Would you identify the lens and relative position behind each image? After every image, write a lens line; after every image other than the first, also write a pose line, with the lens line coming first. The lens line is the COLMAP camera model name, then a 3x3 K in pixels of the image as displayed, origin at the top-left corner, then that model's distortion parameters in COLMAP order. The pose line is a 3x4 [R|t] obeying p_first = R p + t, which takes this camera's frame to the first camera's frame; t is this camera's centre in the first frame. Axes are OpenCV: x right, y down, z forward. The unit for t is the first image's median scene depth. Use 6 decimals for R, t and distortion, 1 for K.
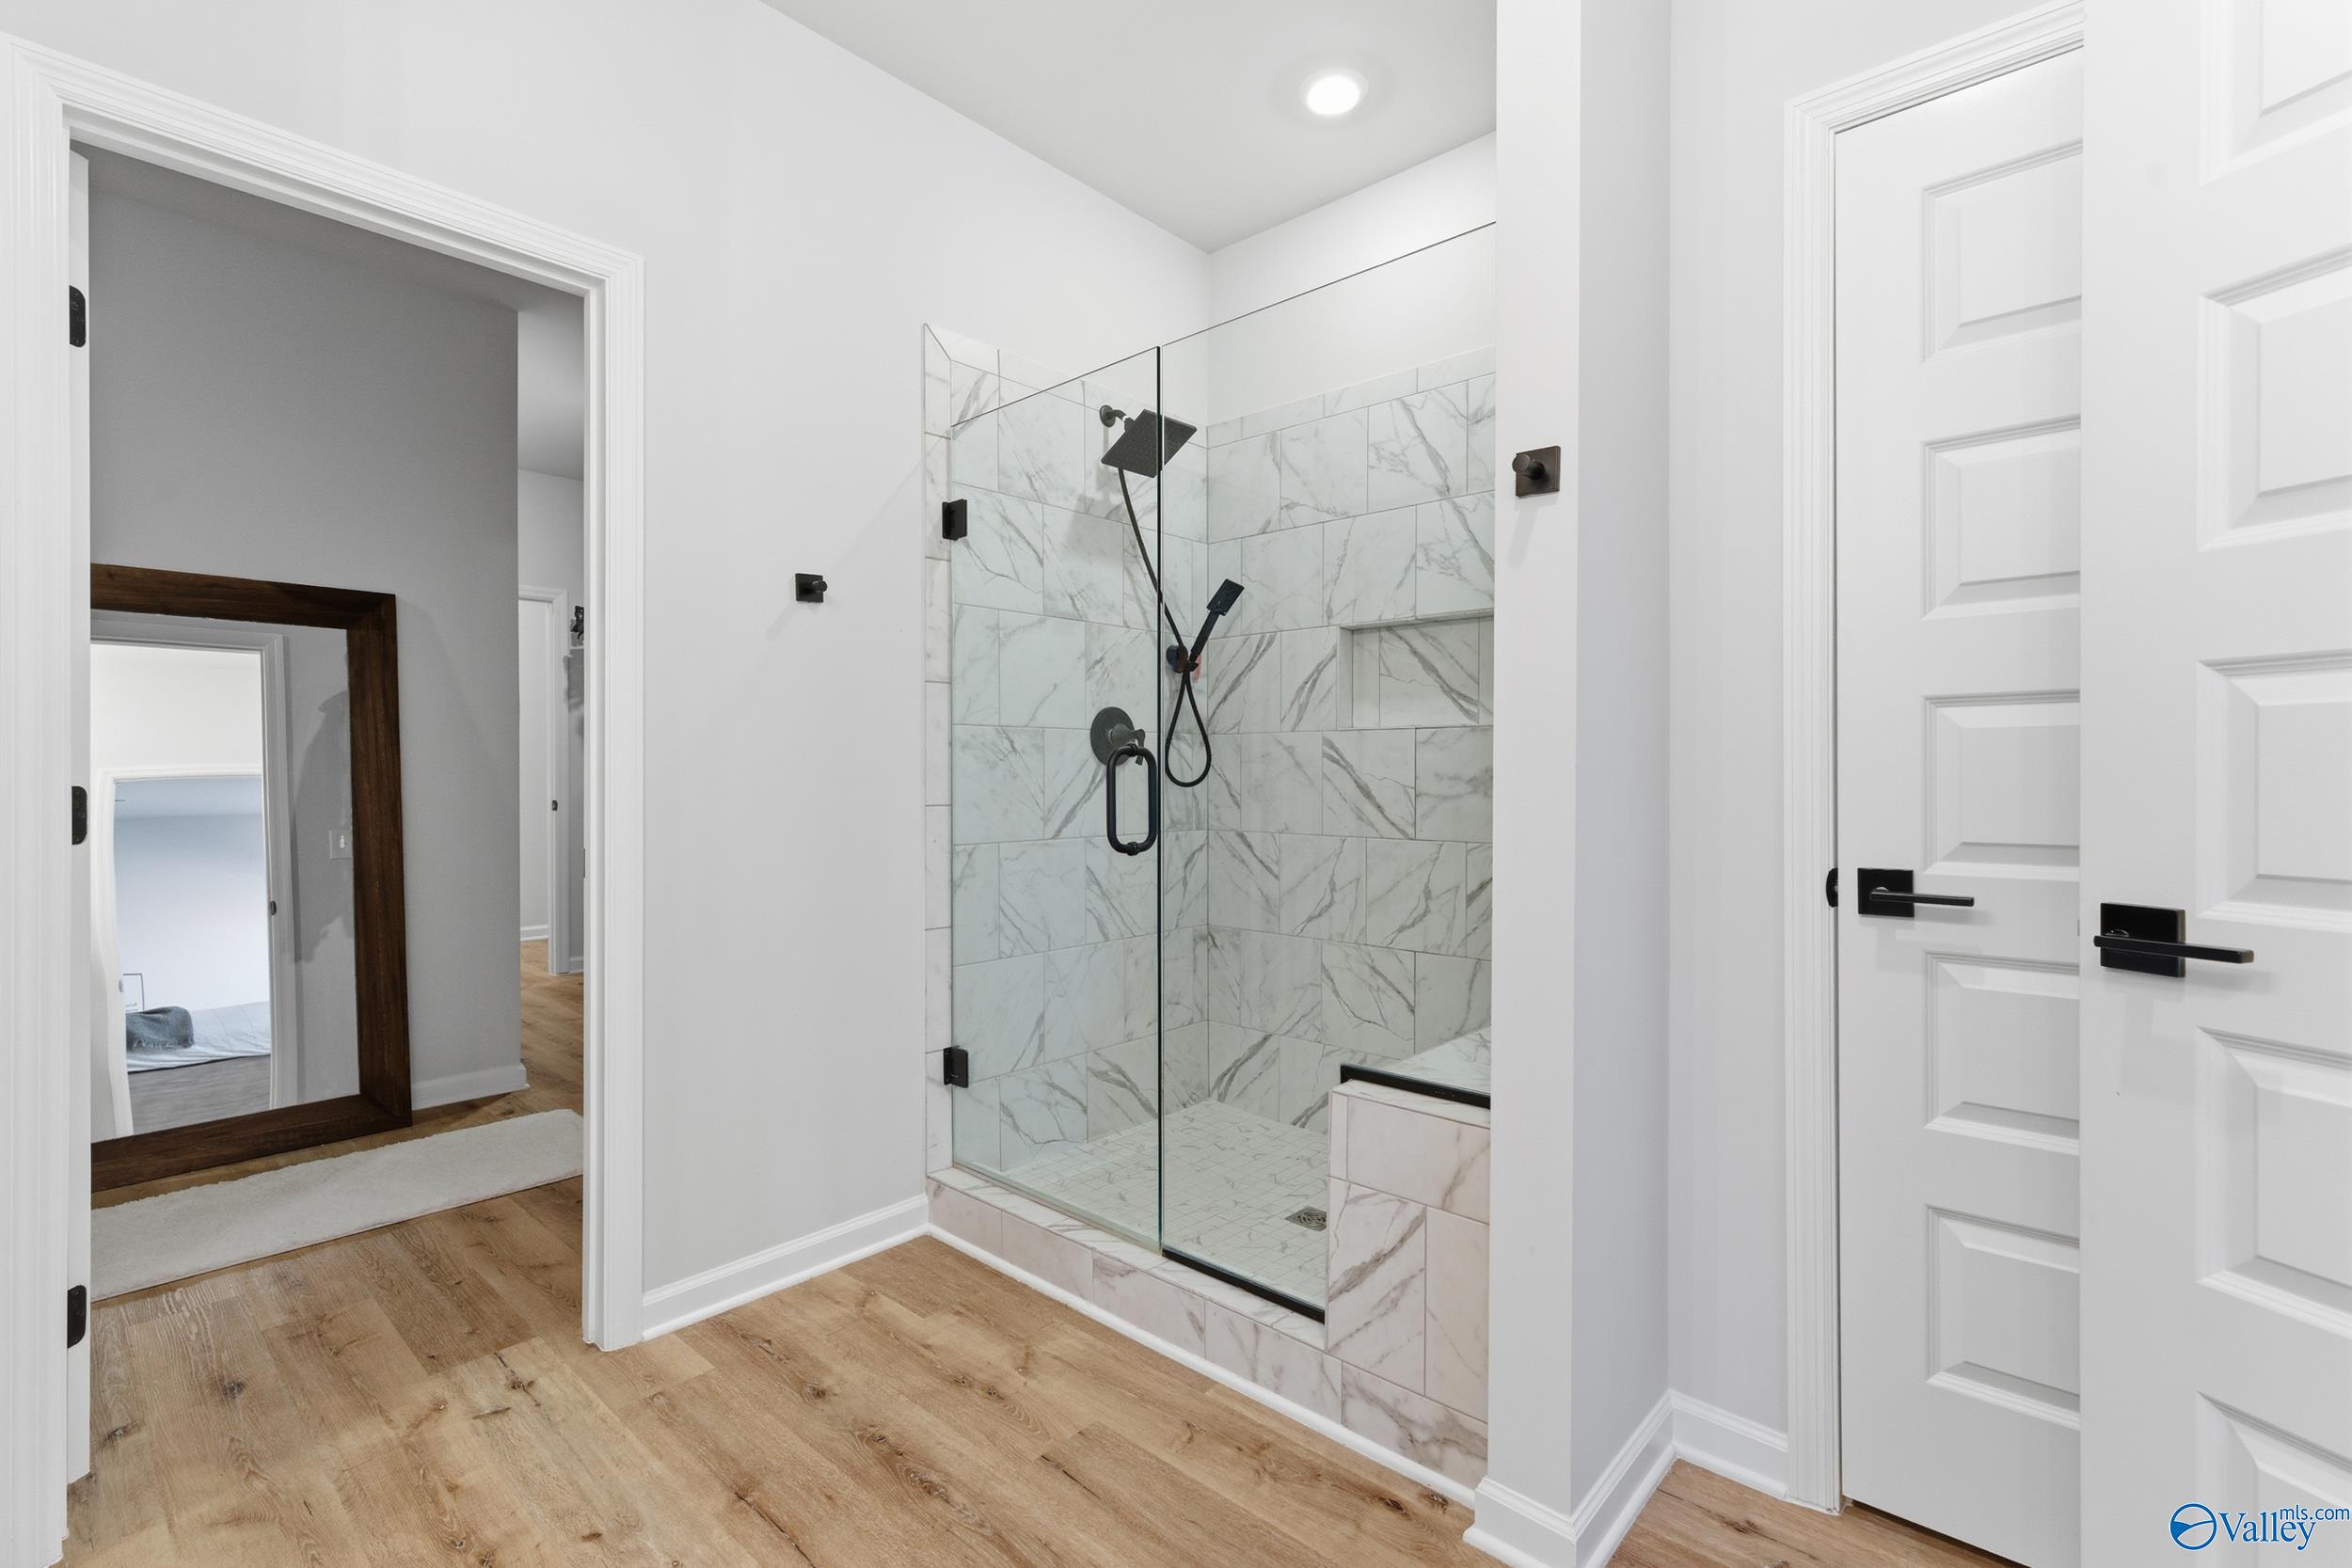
lens RADIAL K [[1068.6, 0, 1179.8], [0, 1068.6, 785.0], [0, 0, 1]] dist [-0.001174, 0.003850]
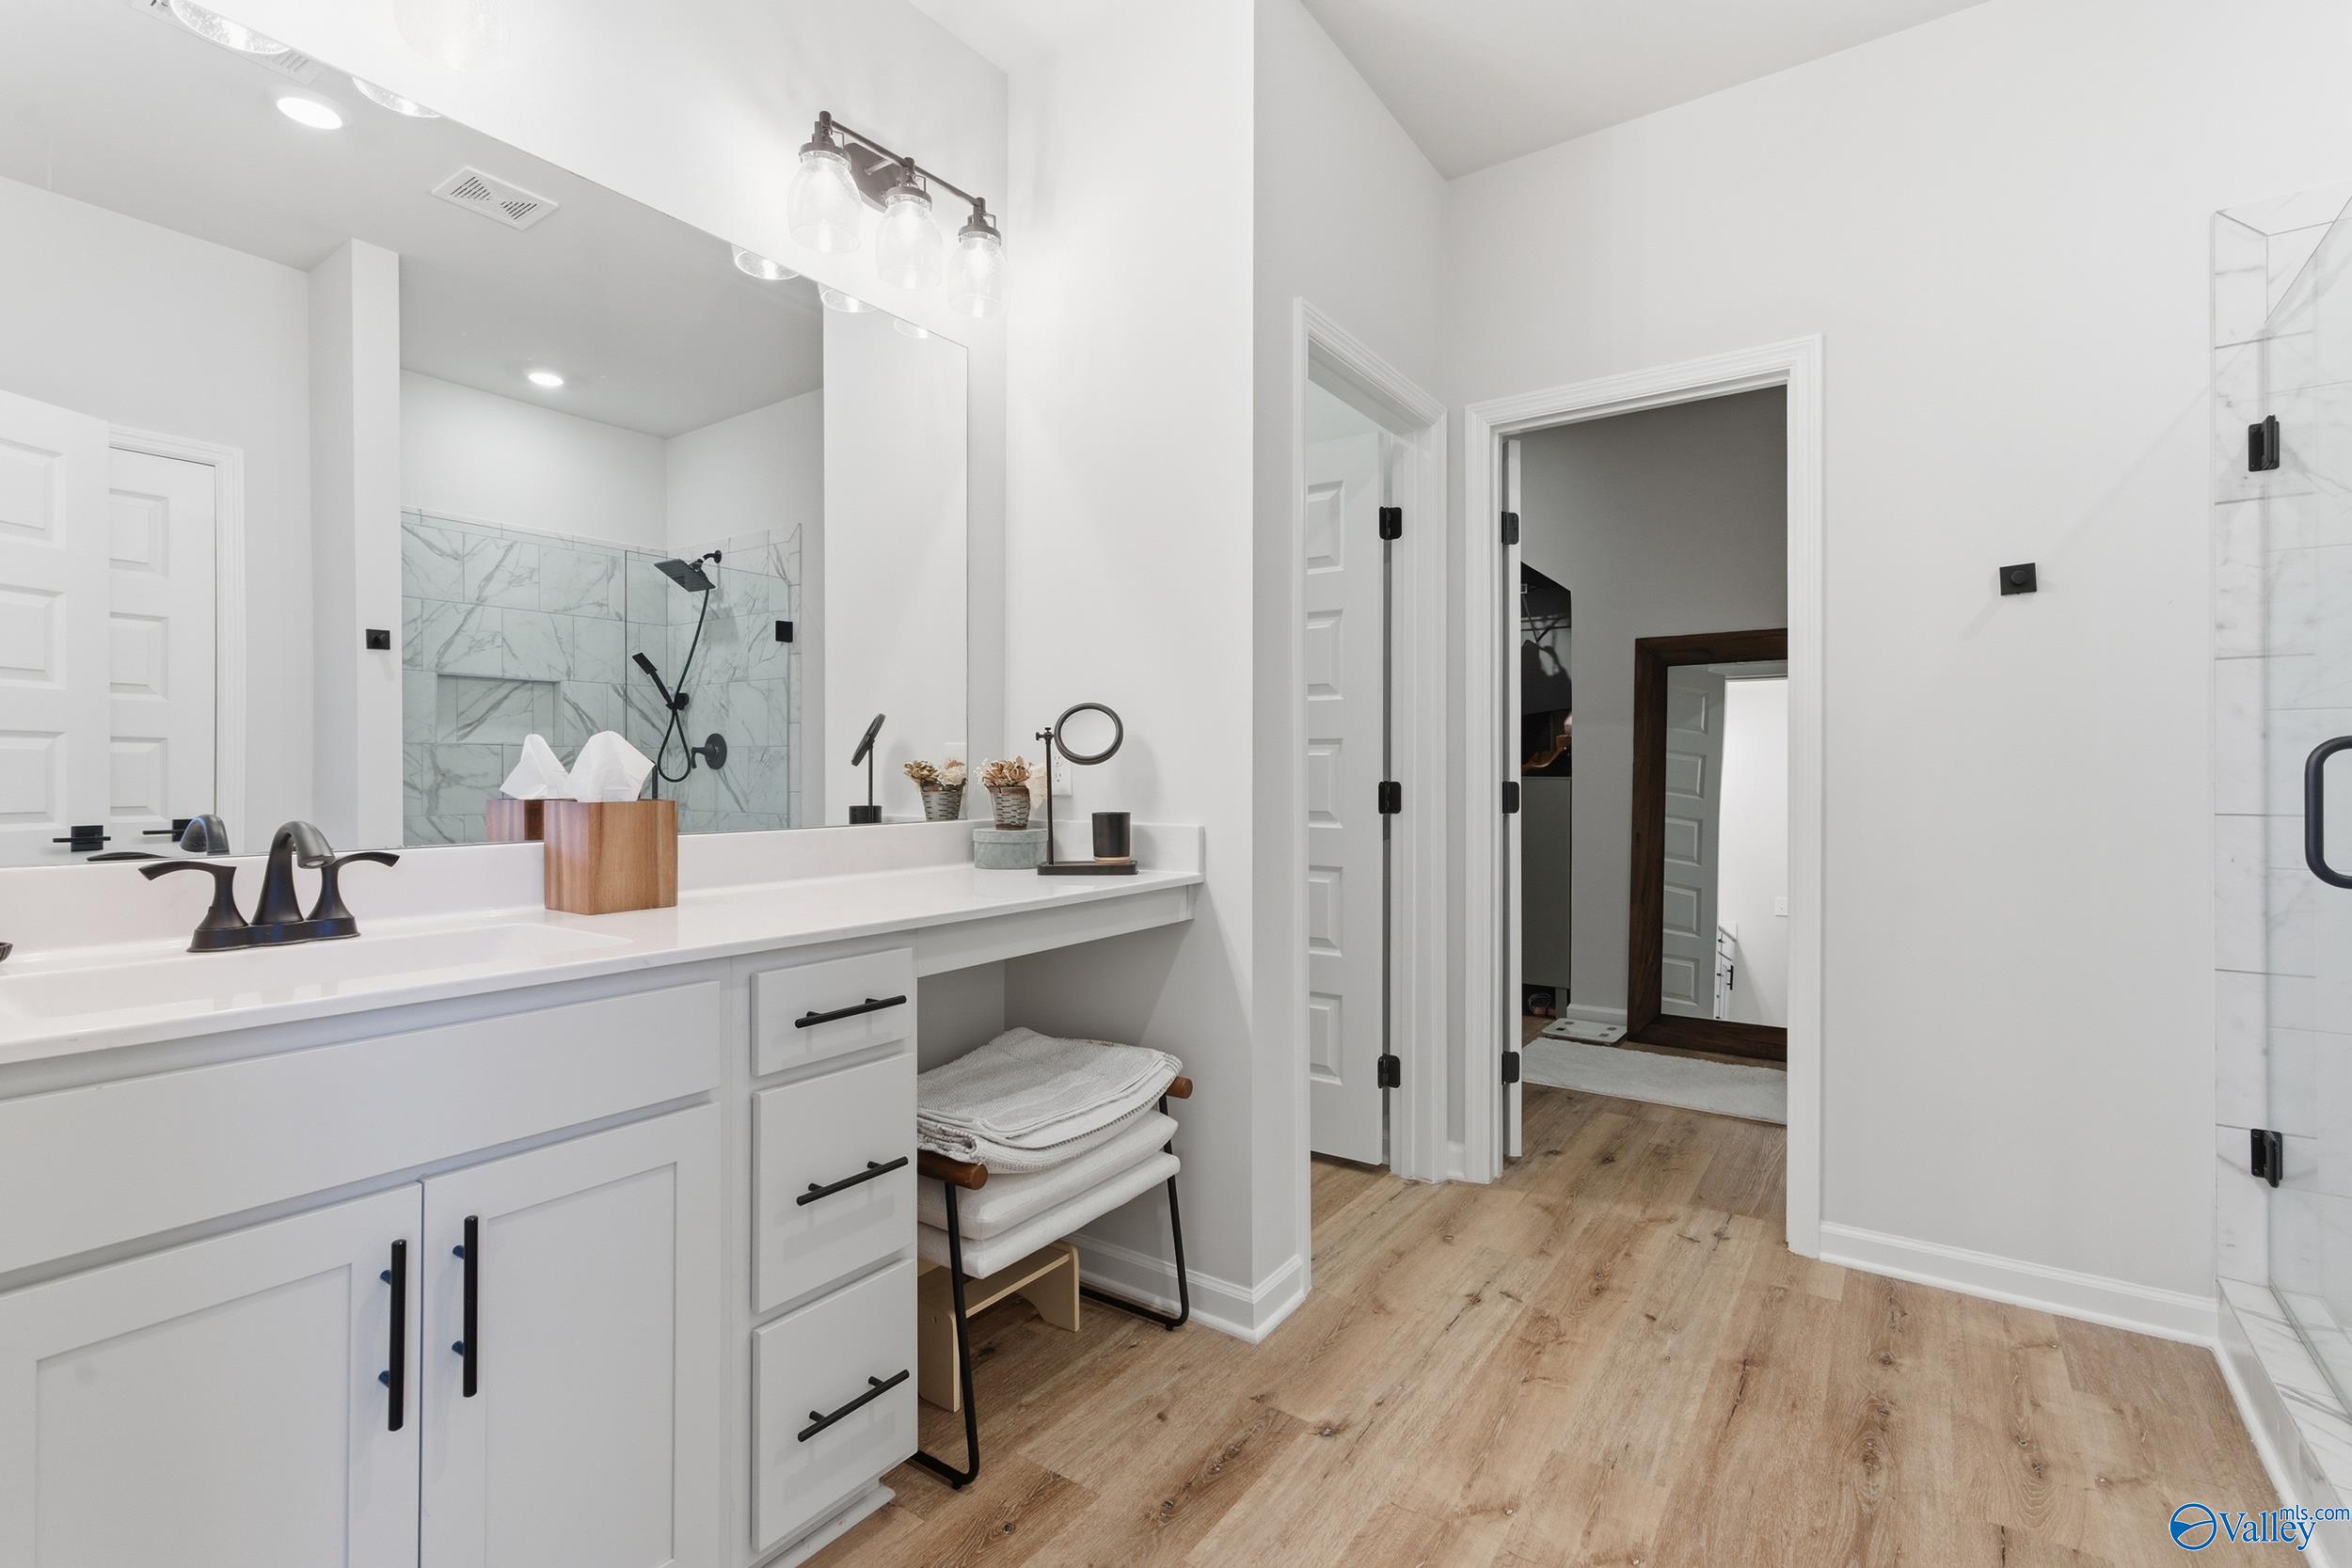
lens RADIAL K [[1068.6, 0, 1170.1], [0, 1068.6, 796.4], [0, 0, 1]] dist [-0.001174, 0.003850]
pose [[0.105713, 0.018005, -0.994234, 0.602632], [-0.014192, 0.999762, 0.016596, 0.004607], [0.994295, 0.012355, 0.105943, 0.171807]]
